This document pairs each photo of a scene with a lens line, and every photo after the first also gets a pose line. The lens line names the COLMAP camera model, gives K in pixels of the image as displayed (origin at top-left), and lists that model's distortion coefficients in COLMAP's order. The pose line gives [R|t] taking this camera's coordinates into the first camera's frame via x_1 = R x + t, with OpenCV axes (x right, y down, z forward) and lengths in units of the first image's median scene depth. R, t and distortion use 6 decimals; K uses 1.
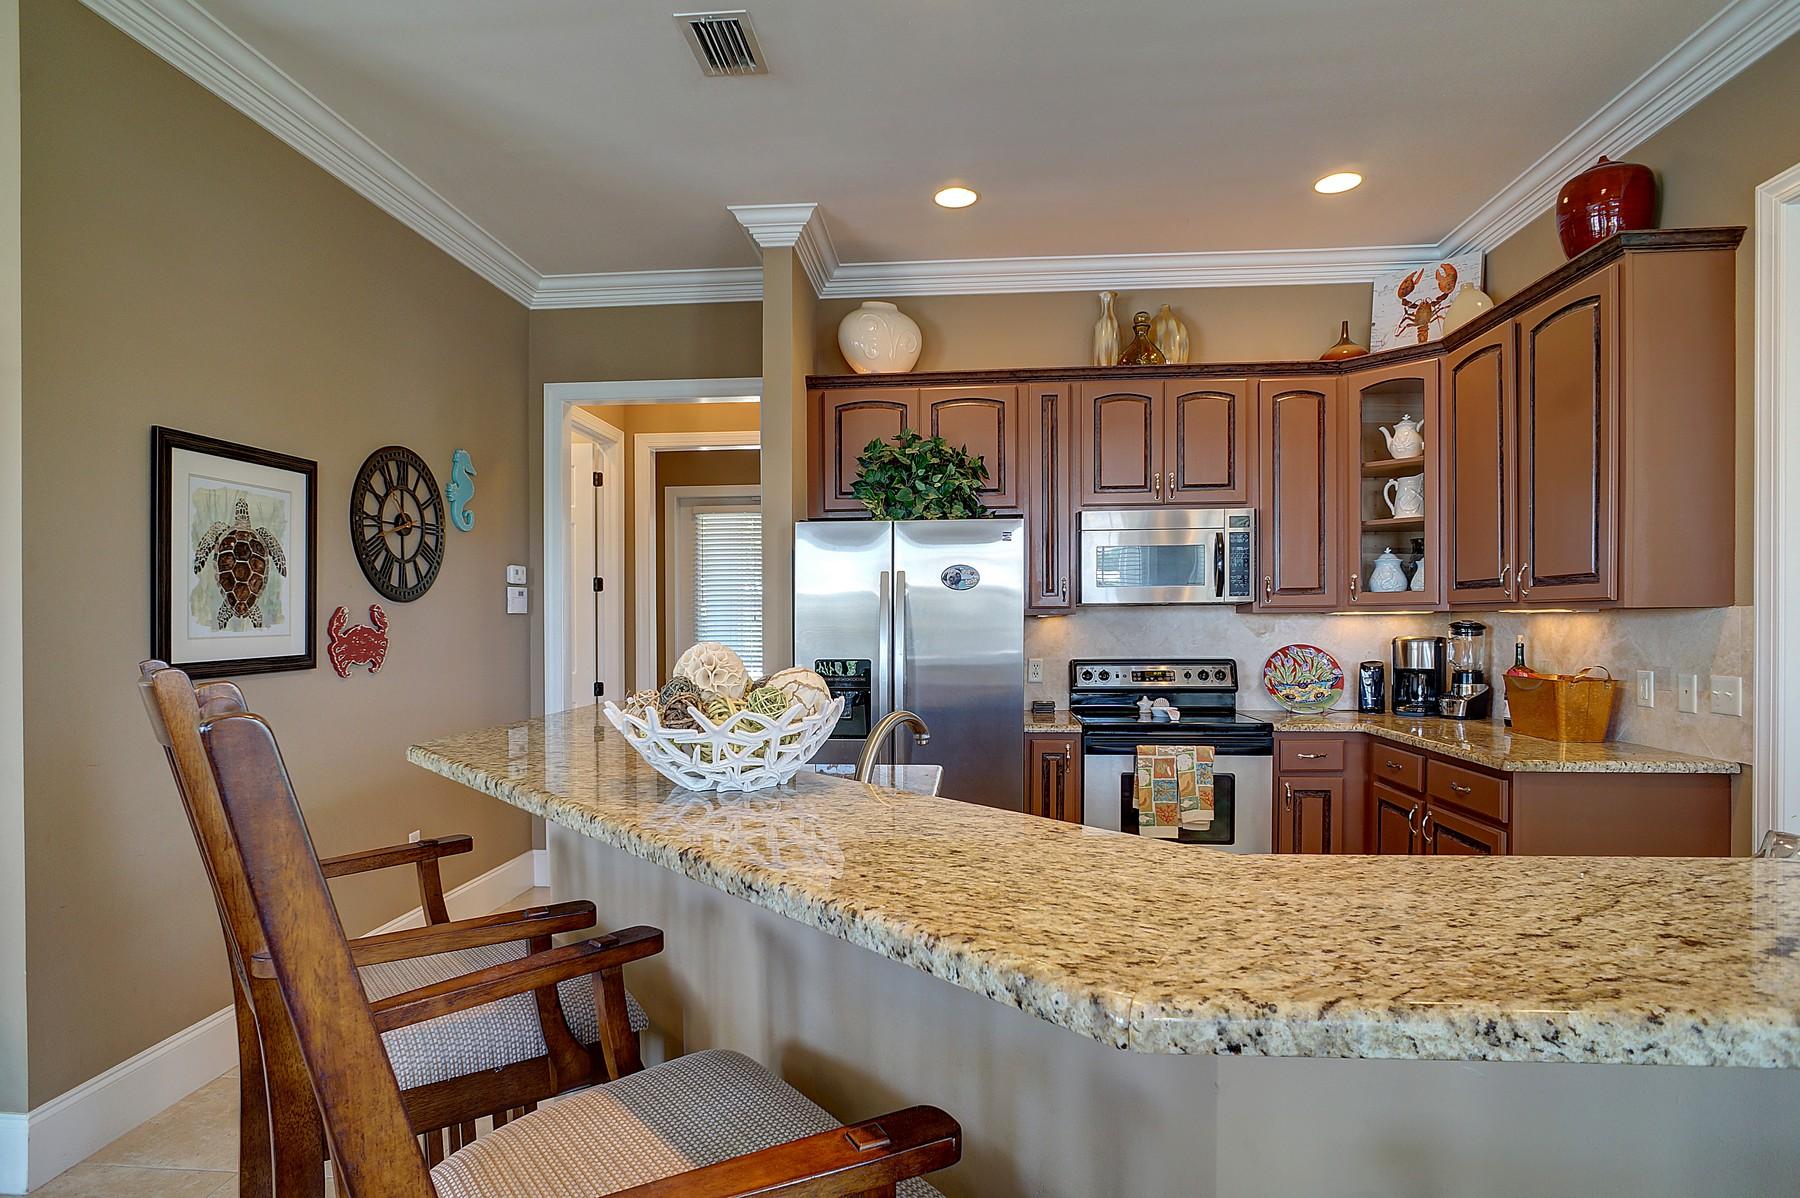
lens RADIAL K [[970.0, 0, 900.0], [0, 970.0, 599.0], [0, 0, 1]] dist [-0.017223, 0.001722]
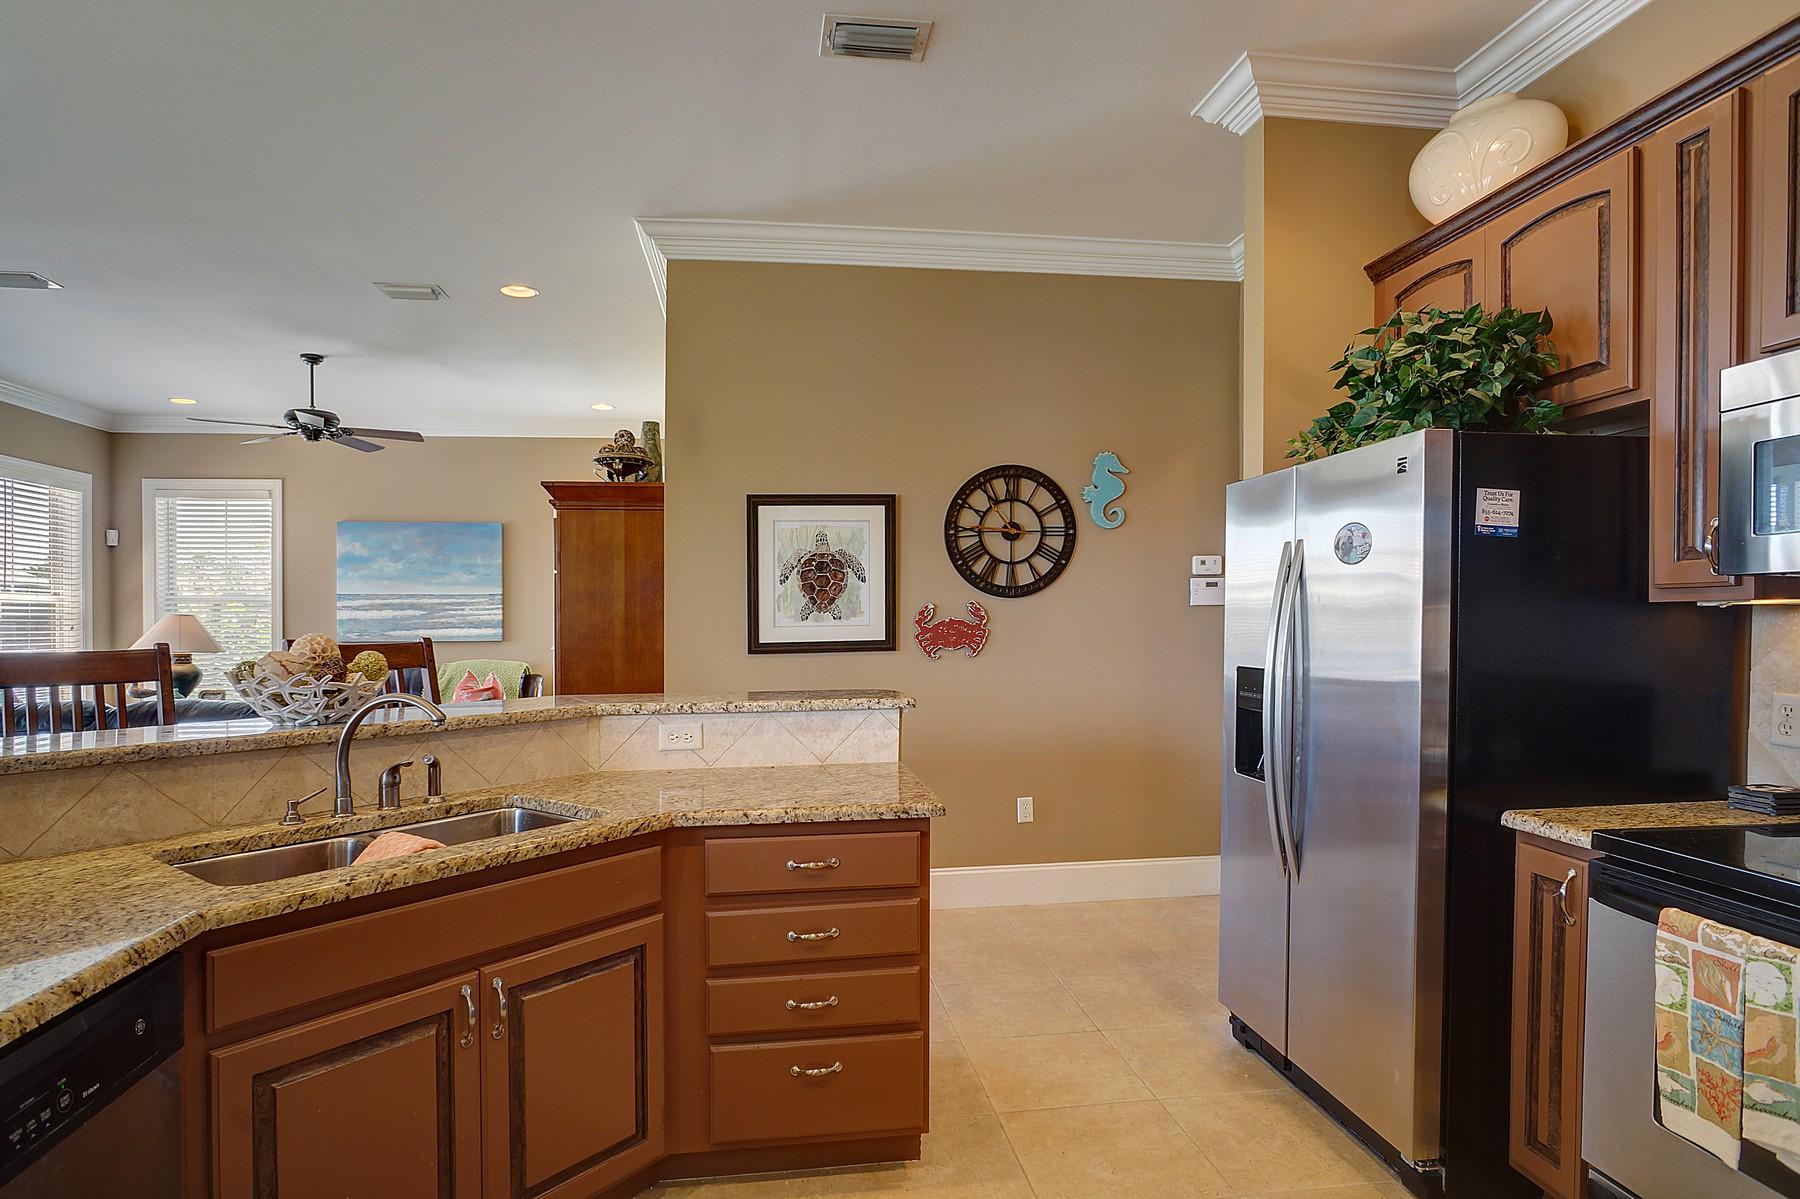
lens RADIAL K [[970.0, 0, 900.0], [0, 970.0, 599.5], [0, 0, 1]] dist [-0.017223, 0.001722]
pose [[0.240181, -0.013528, -0.970634, 0.645044], [0.026386, 0.999624, -0.007403, 0.011016], [0.970370, -0.023833, 0.240447, 0.642718]]
